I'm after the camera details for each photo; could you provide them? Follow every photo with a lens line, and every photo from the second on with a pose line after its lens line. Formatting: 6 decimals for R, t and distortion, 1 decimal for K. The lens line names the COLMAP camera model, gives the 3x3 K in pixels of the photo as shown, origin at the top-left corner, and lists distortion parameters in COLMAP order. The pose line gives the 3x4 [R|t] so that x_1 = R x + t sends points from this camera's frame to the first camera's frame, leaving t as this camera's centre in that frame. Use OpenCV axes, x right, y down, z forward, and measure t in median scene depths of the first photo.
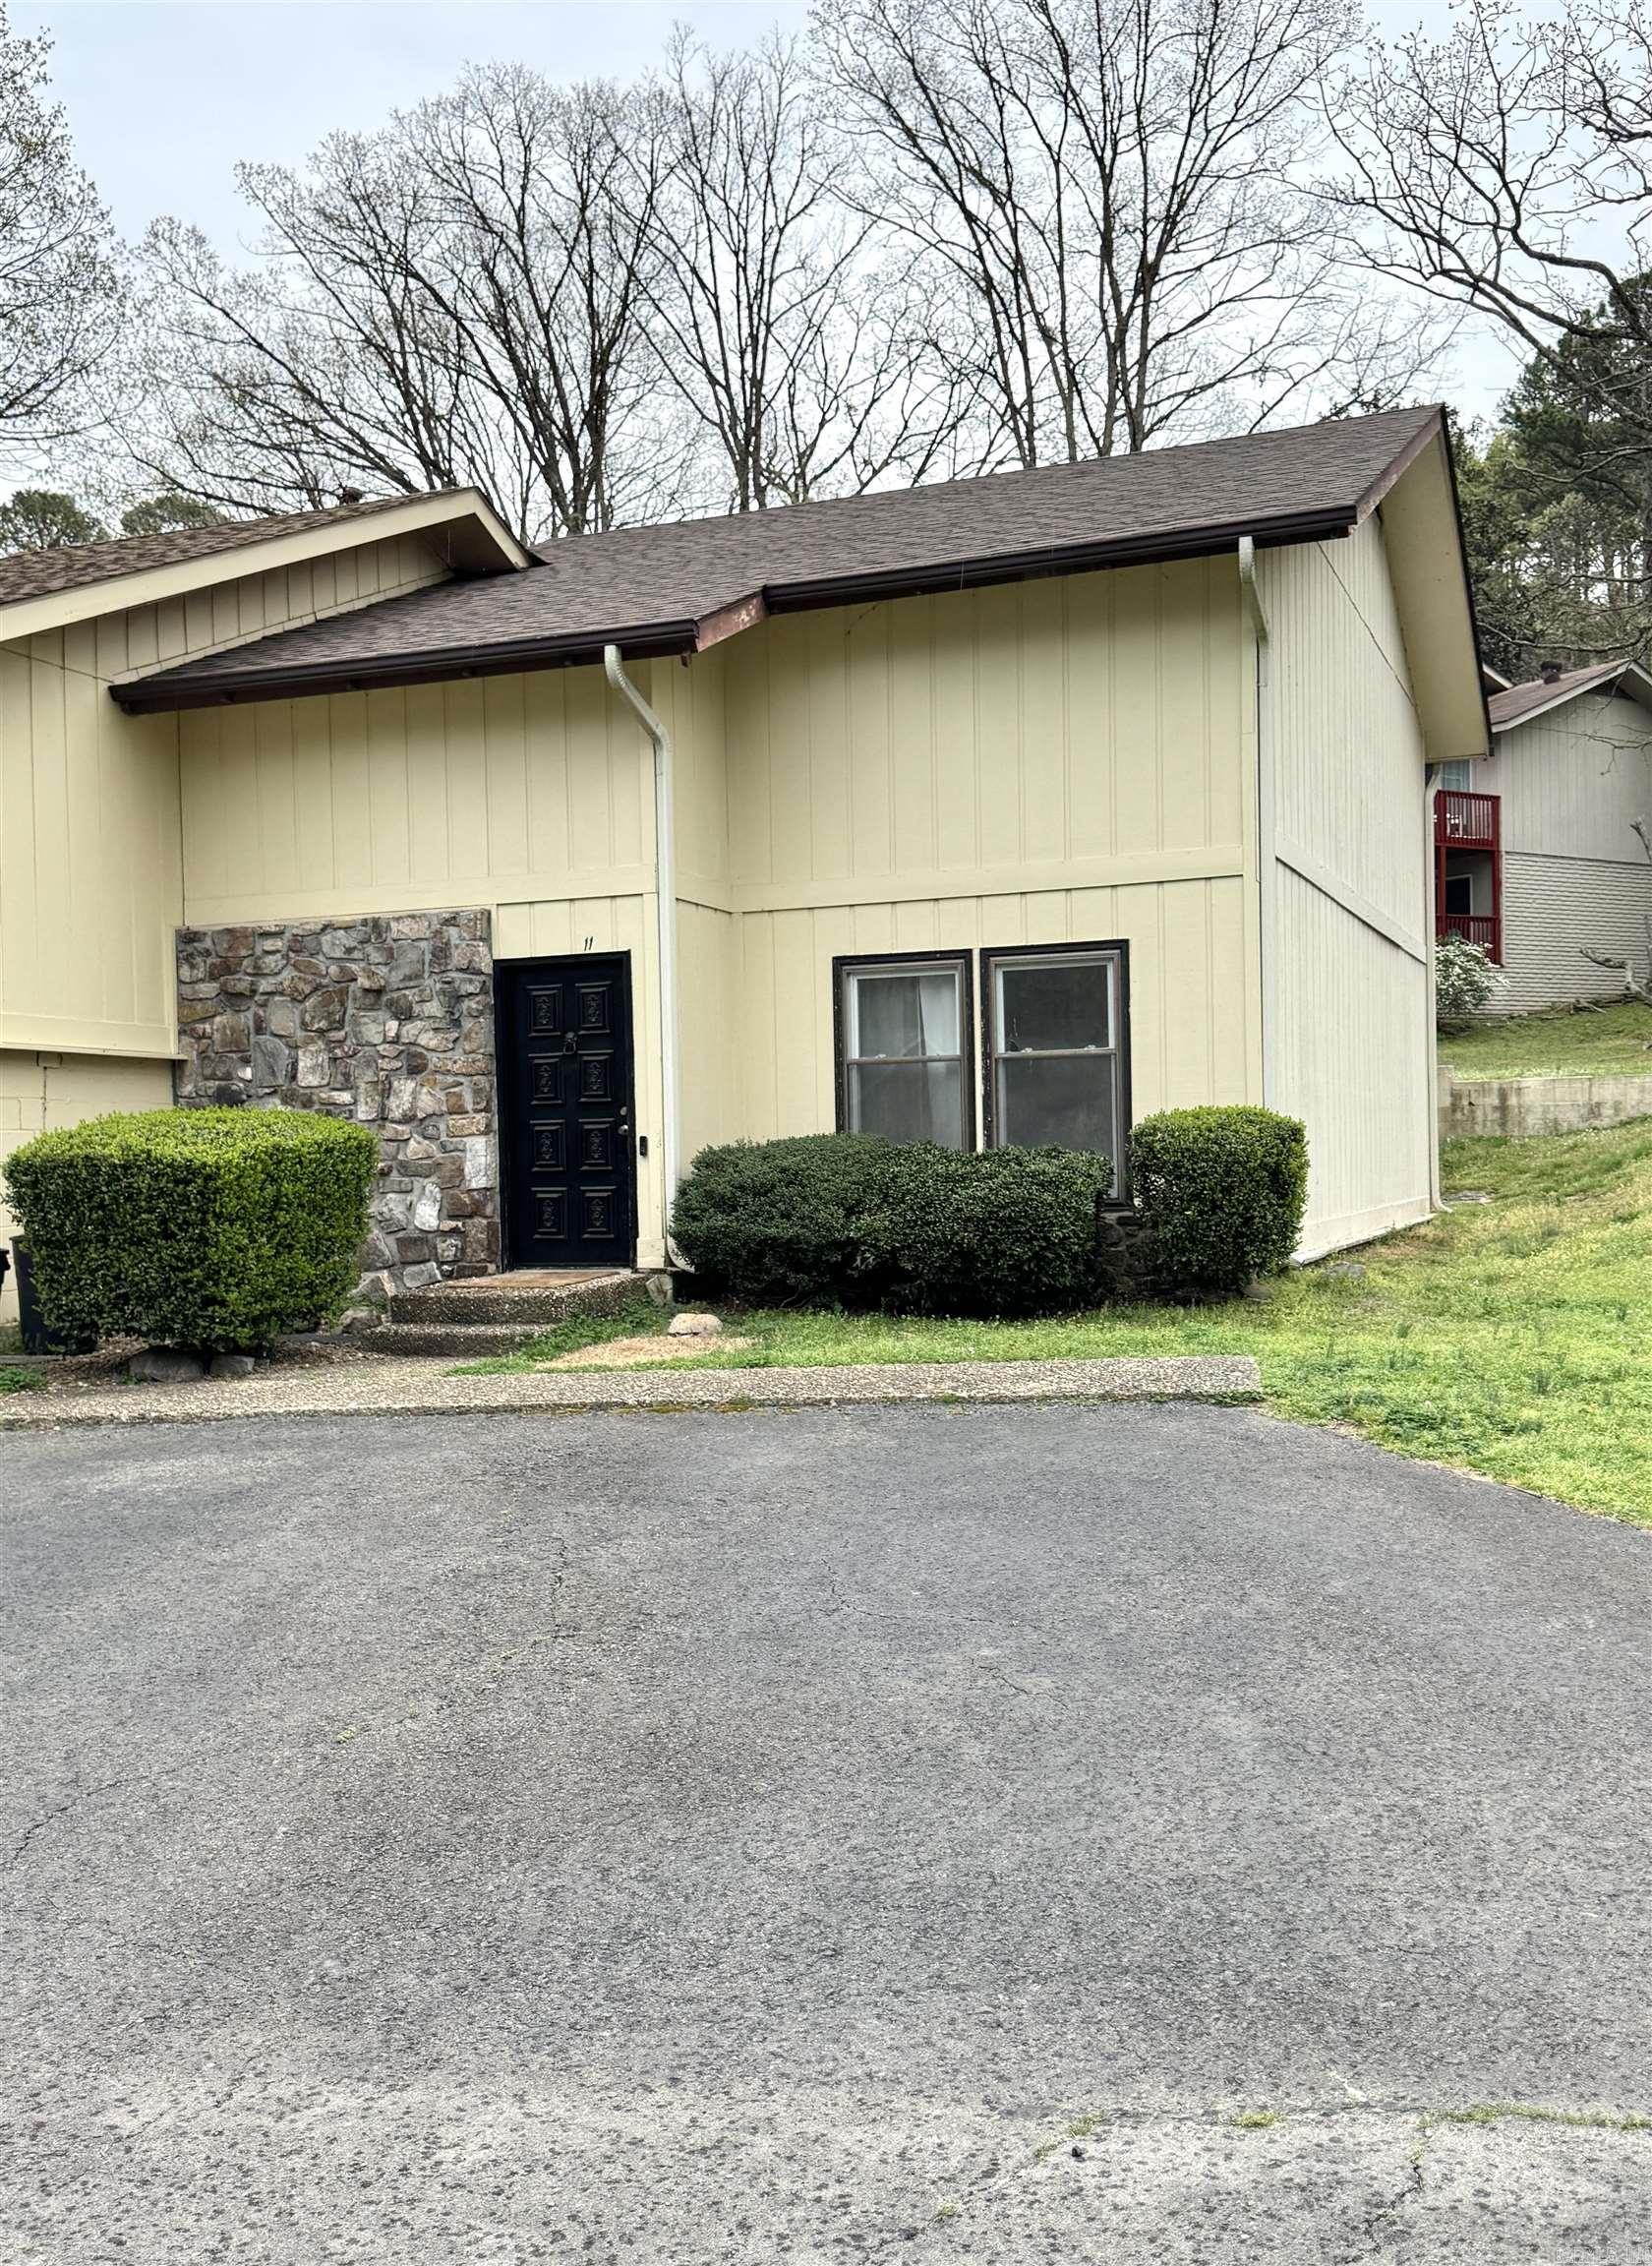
lens RADIAL K [[2068.6, 0, 815.5], [0, 2068.6, 1140.4], [0, 0, 1]] dist [0.203825, -0.440134]
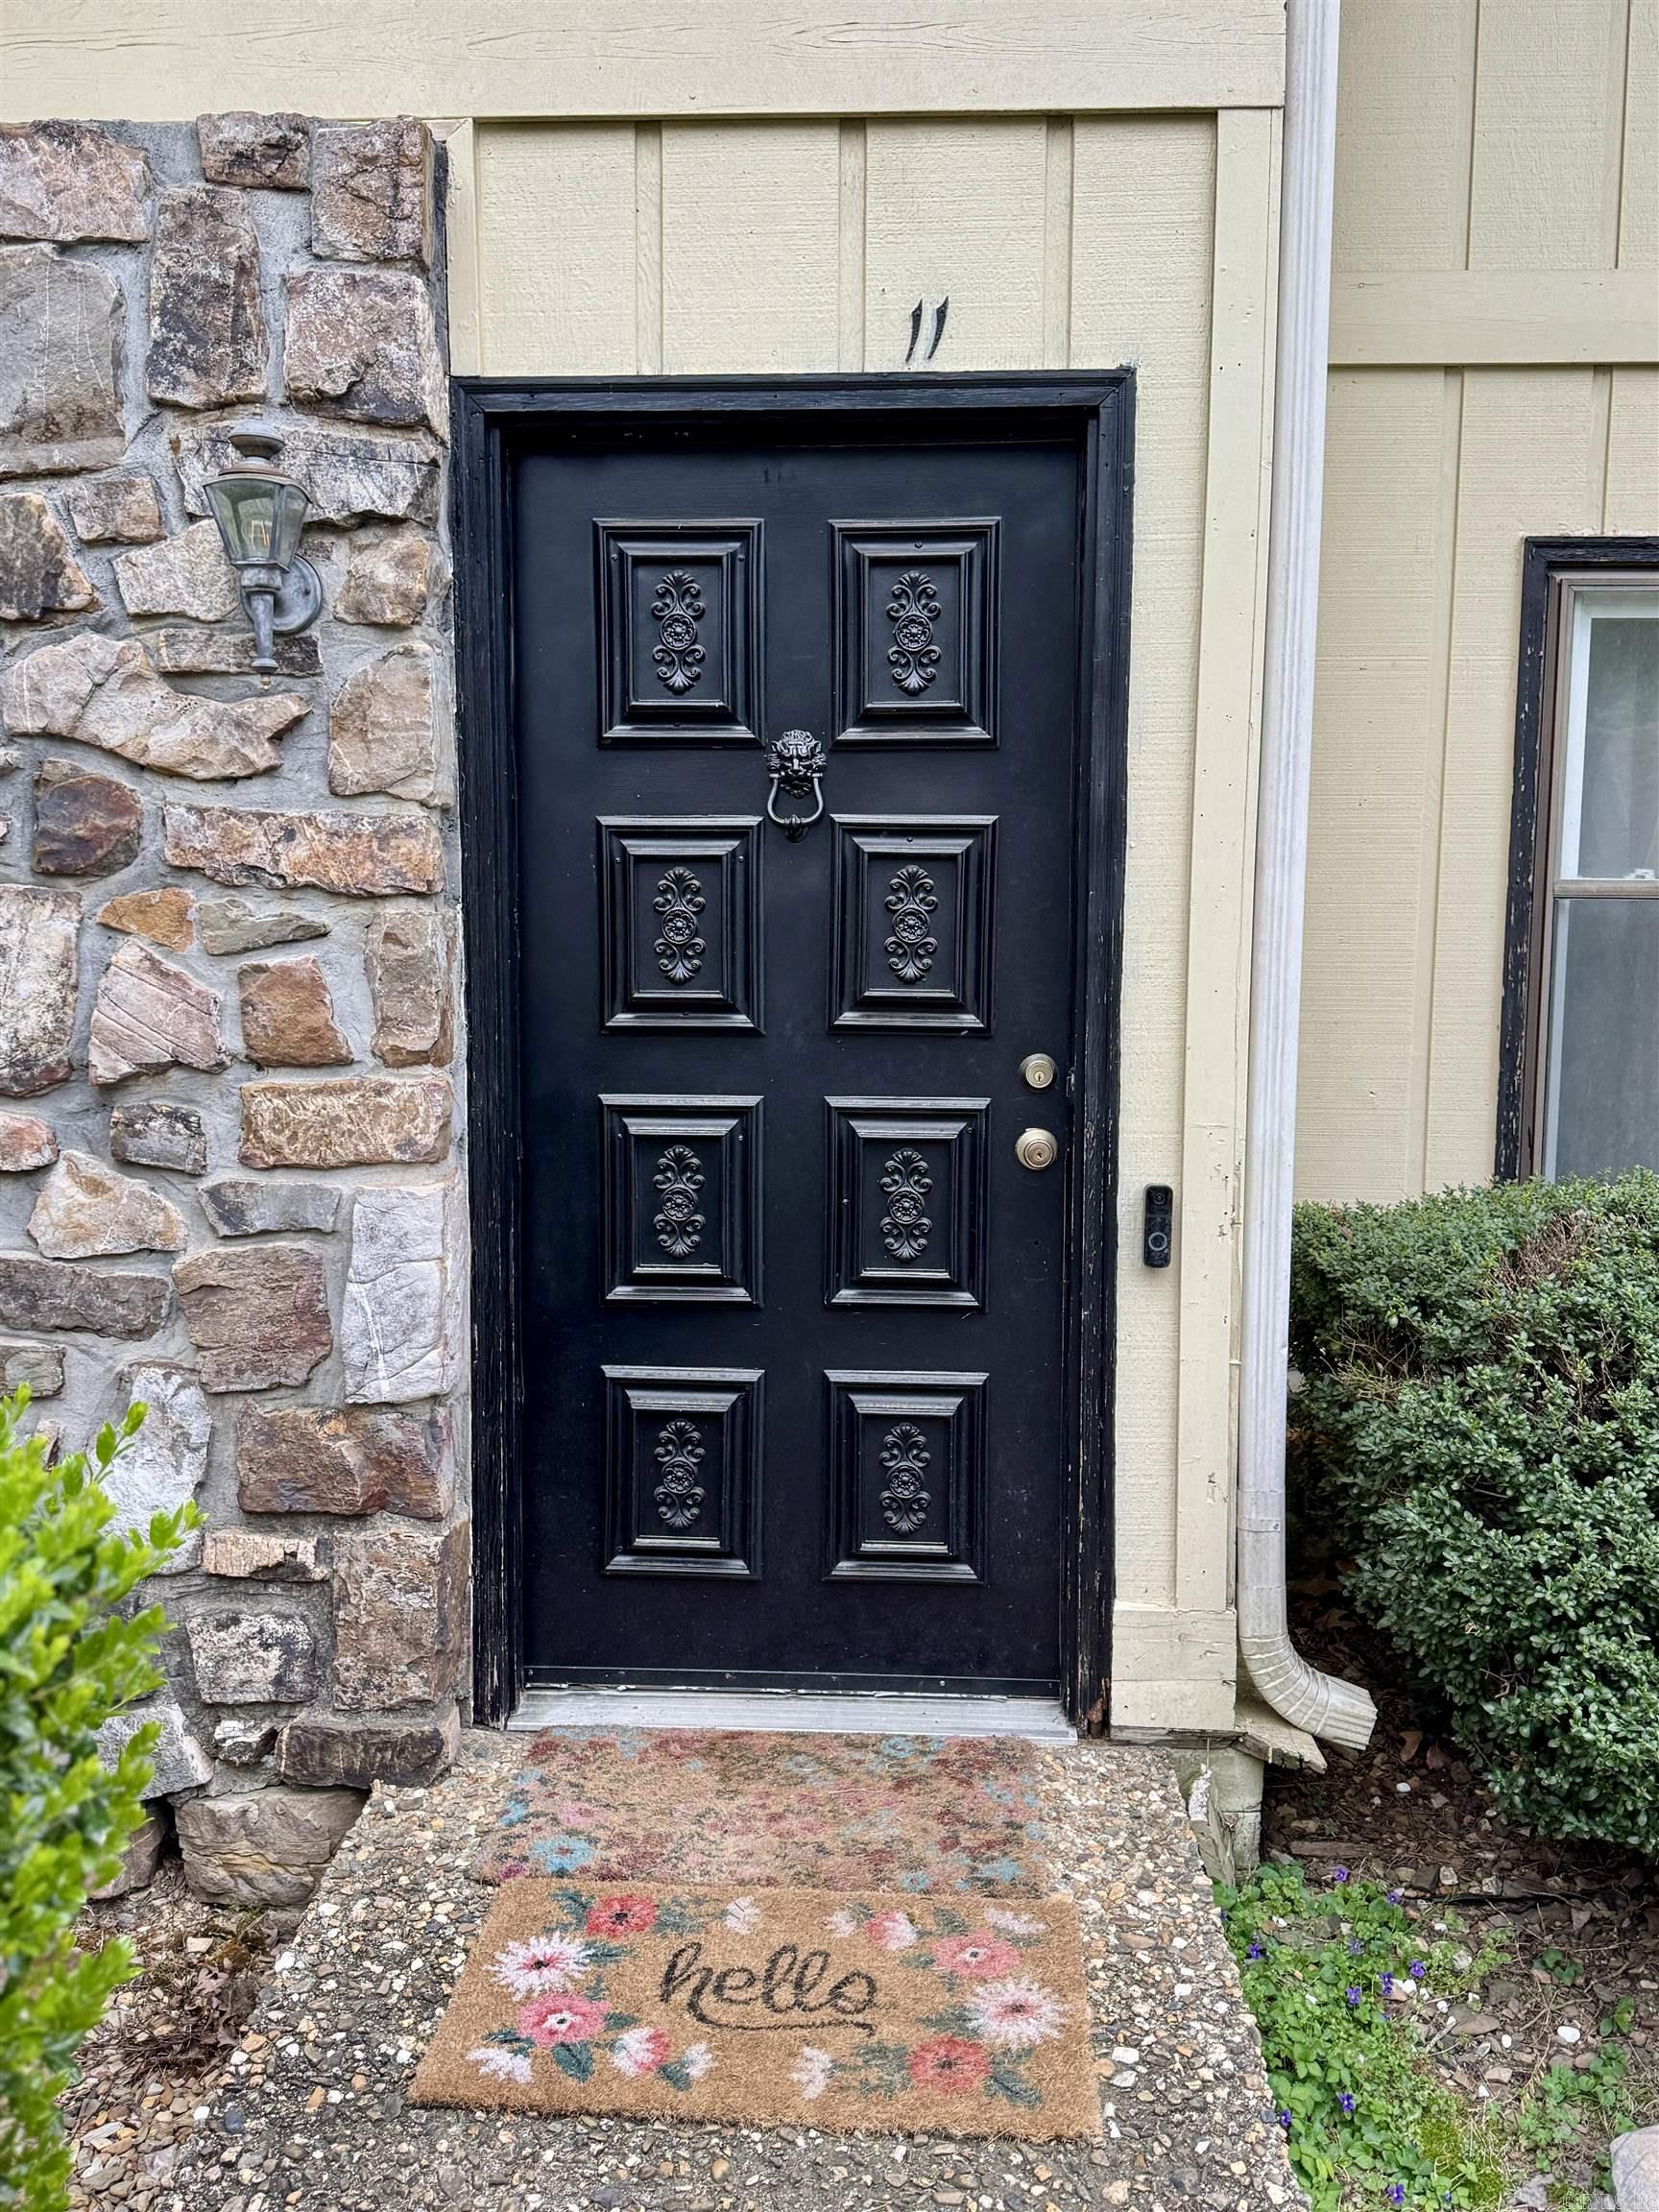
lens RADIAL K [[1826.1, 0, 828.6], [0, 1826.1, 1111.5], [0, 0, 1]] dist [0.168352, -0.338125]
pose [[0.943896, -0.002266, 0.330234, -0.183078], [-0.030257, 0.995177, 0.093311, -0.028208], [-0.328852, -0.098068, 0.939276, 0.790729]]
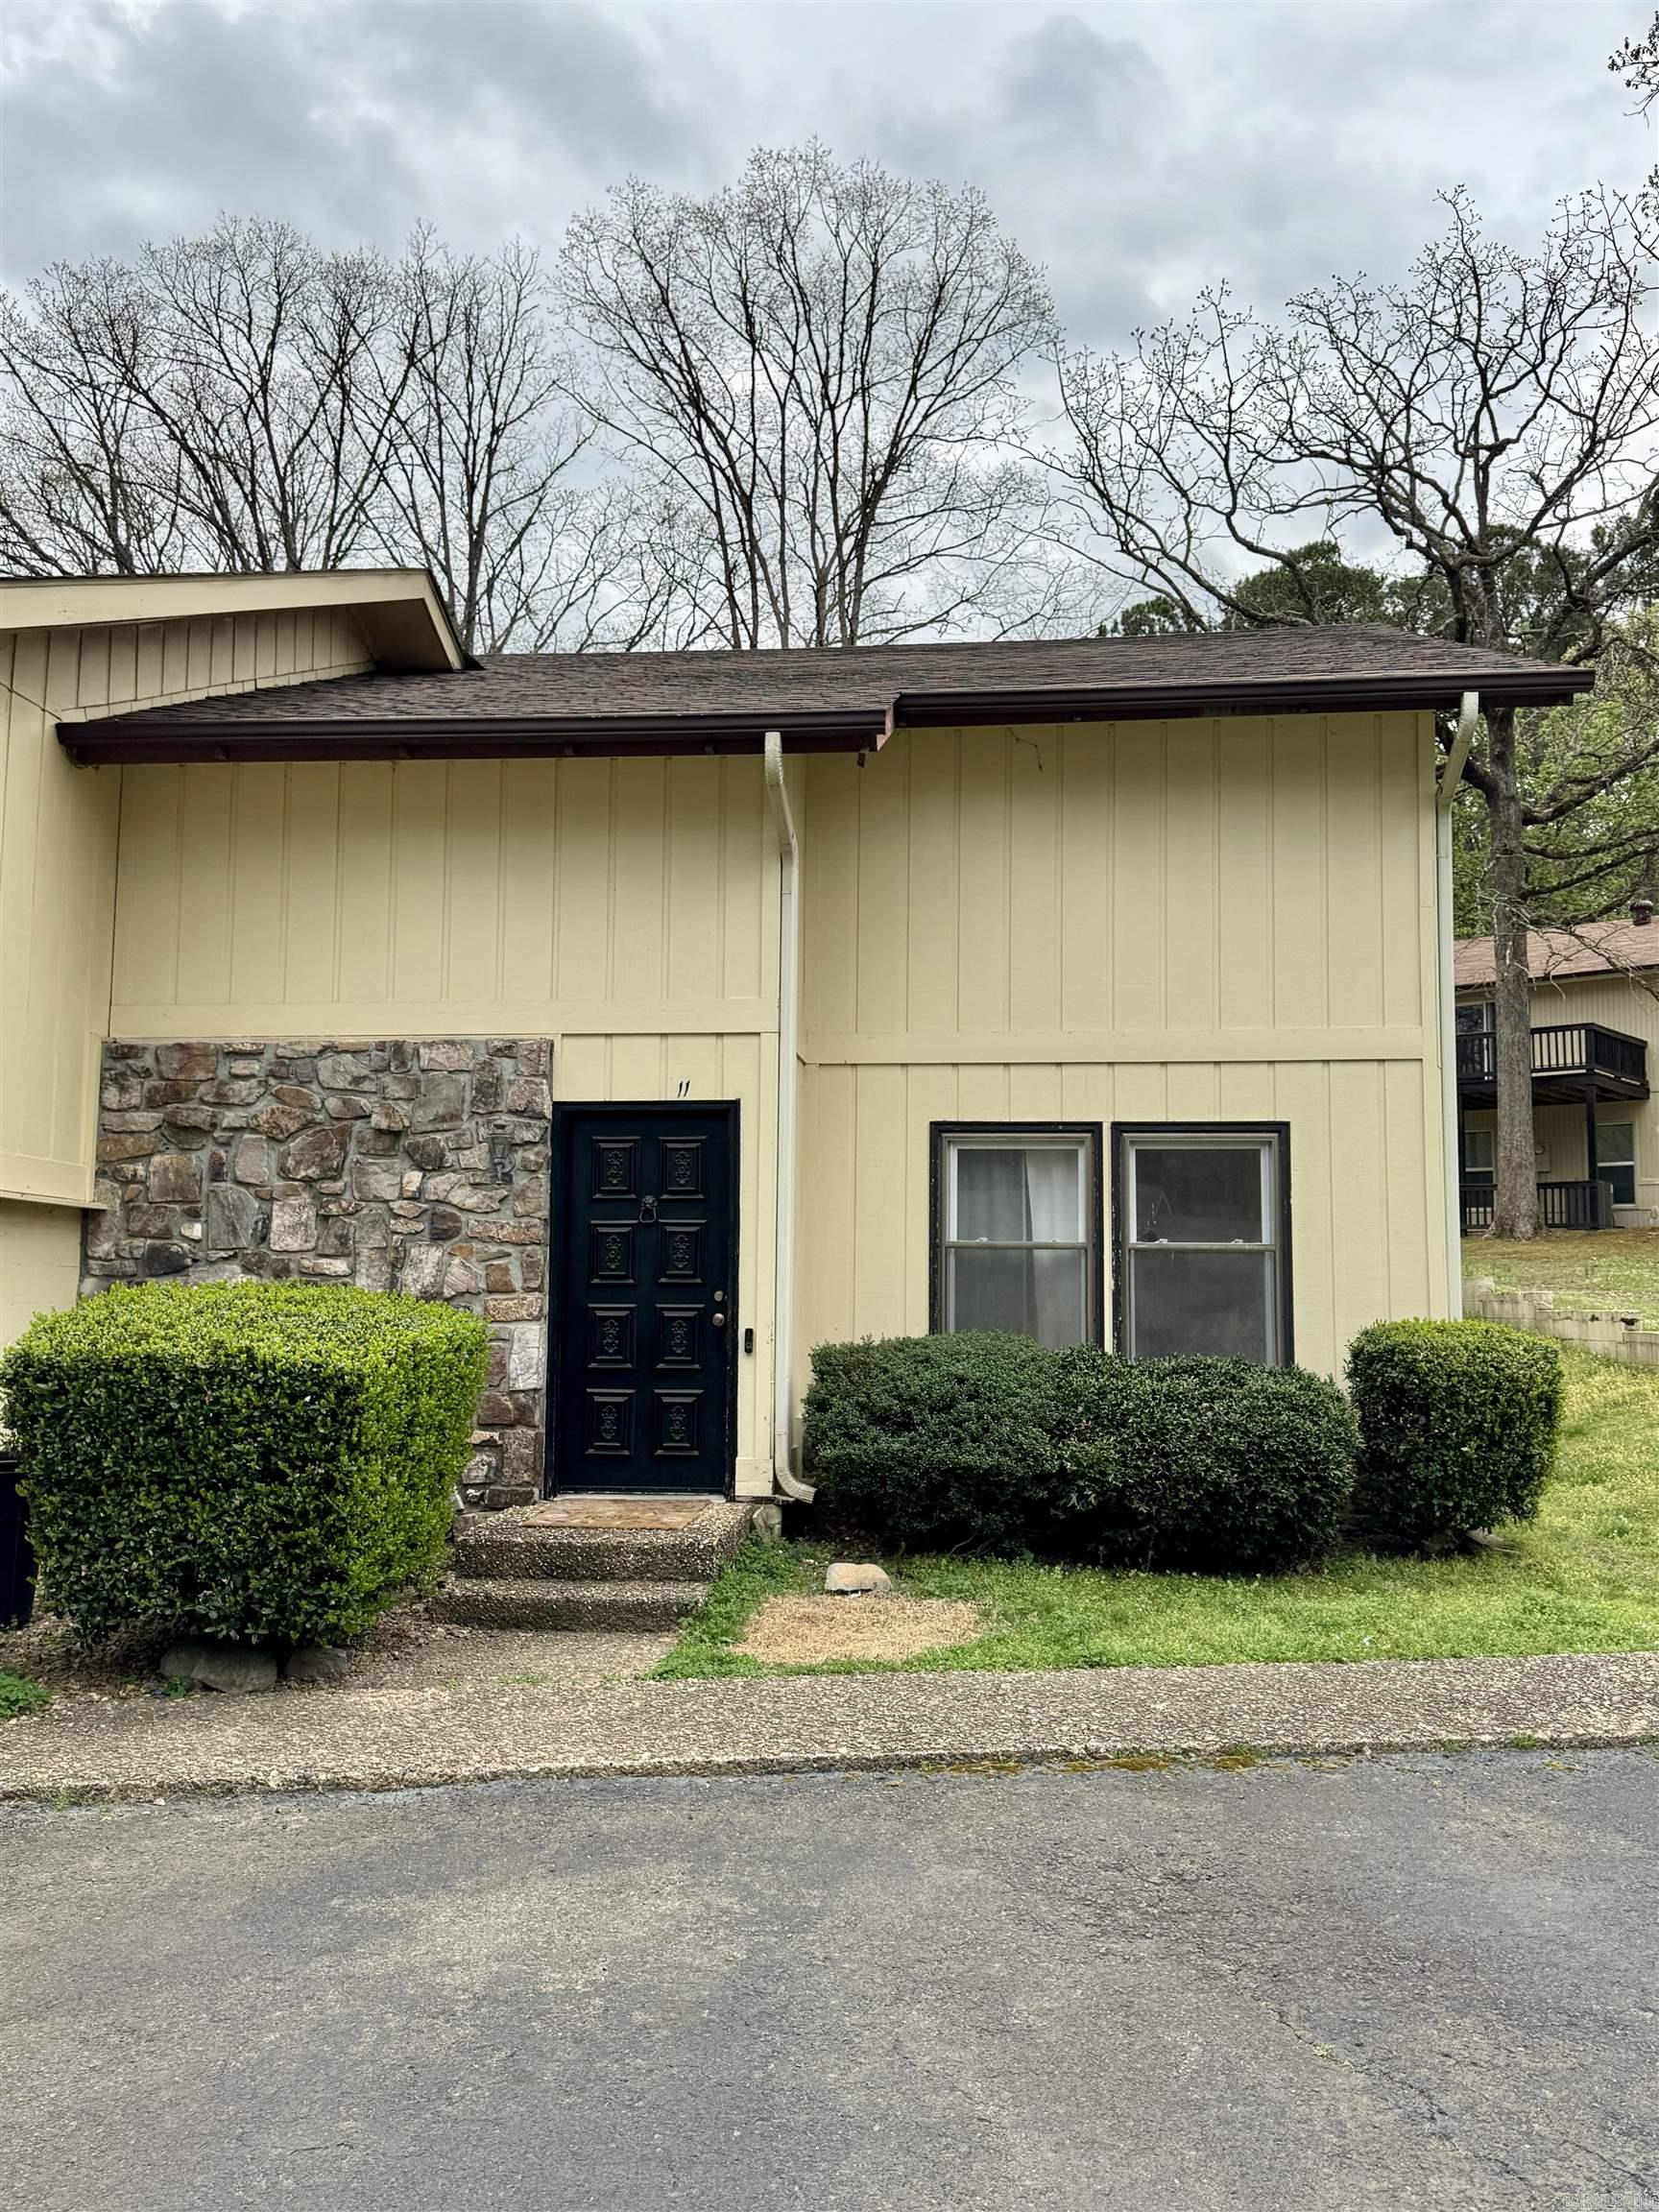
lens RADIAL K [[1826.1, 0, 828.6], [0, 1826.1, 1111.5], [0, 0, 1]] dist [0.168352, -0.338125]
pose [[0.962023, 0.059260, 0.266457, -0.241245], [-0.032105, 0.993939, -0.105137, -0.011804], [-0.271072, 0.092590, 0.958096, 0.290789]]
